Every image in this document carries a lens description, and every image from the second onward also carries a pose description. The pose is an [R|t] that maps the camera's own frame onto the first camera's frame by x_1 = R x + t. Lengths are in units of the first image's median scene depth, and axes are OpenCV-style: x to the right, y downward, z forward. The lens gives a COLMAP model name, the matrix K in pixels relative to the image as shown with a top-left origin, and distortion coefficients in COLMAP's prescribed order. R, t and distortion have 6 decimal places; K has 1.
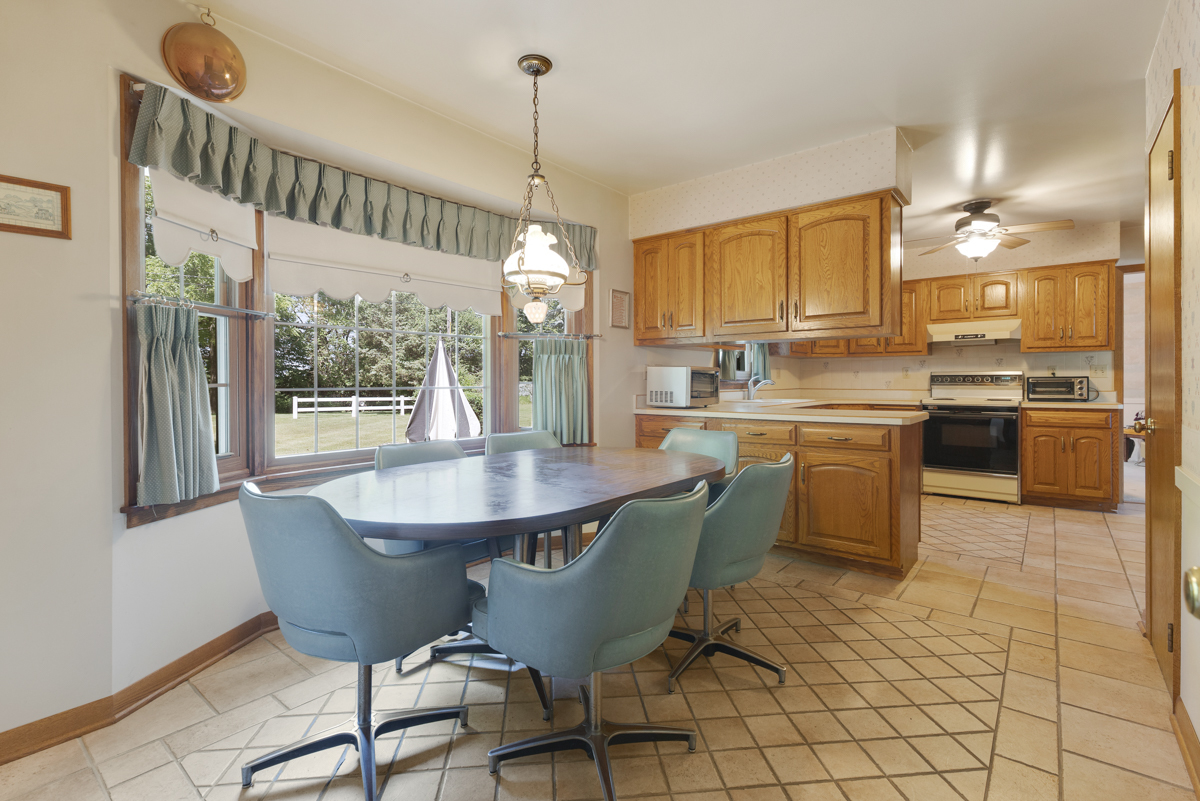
lens RADIAL K [[560.6, 0, 603.8], [0, 560.6, 386.7], [0, 0, 1]] dist [0.009883, 0.000136]
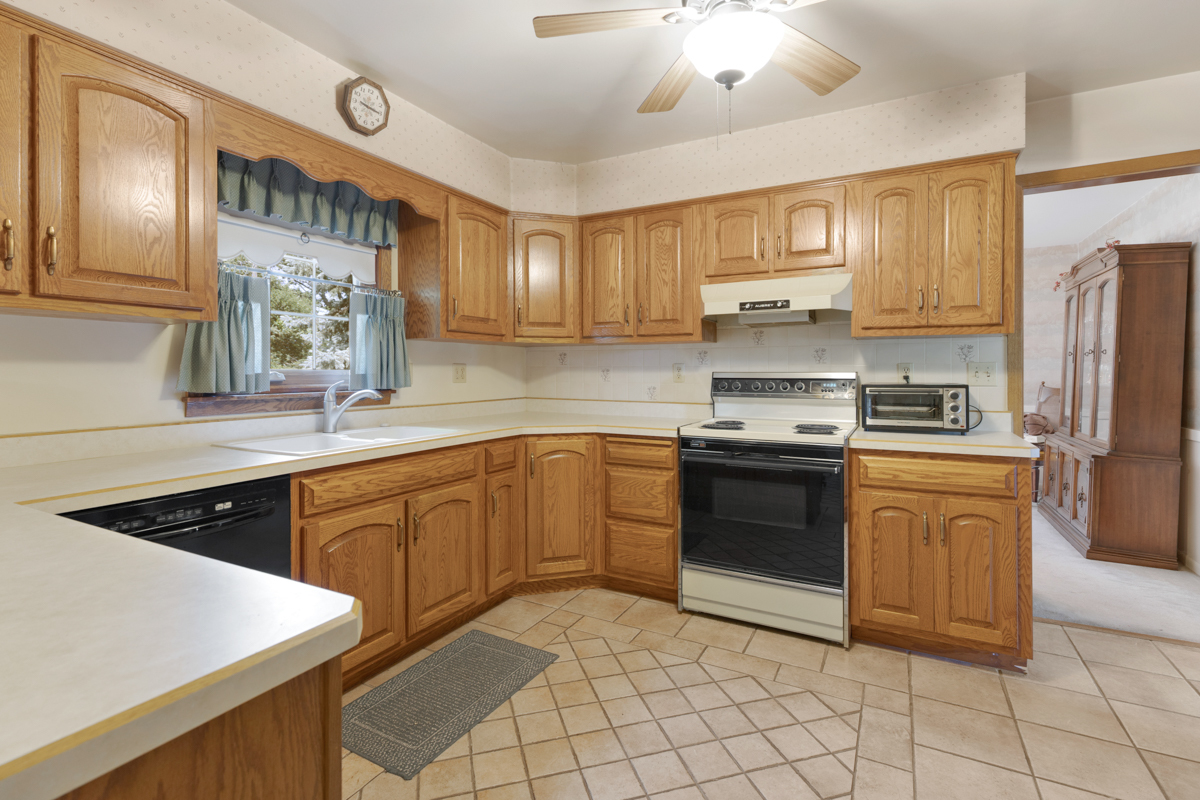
lens RADIAL K [[560.6, 0, 602.1], [0, 560.6, 372.8], [0, 0, 1]] dist [0.009883, 0.000136]
pose [[0.984245, 0.001607, 0.176802, 0.424166], [-0.000454, 0.999978, -0.006566, -0.024328], [-0.176809, 0.006382, 0.984225, 0.533782]]
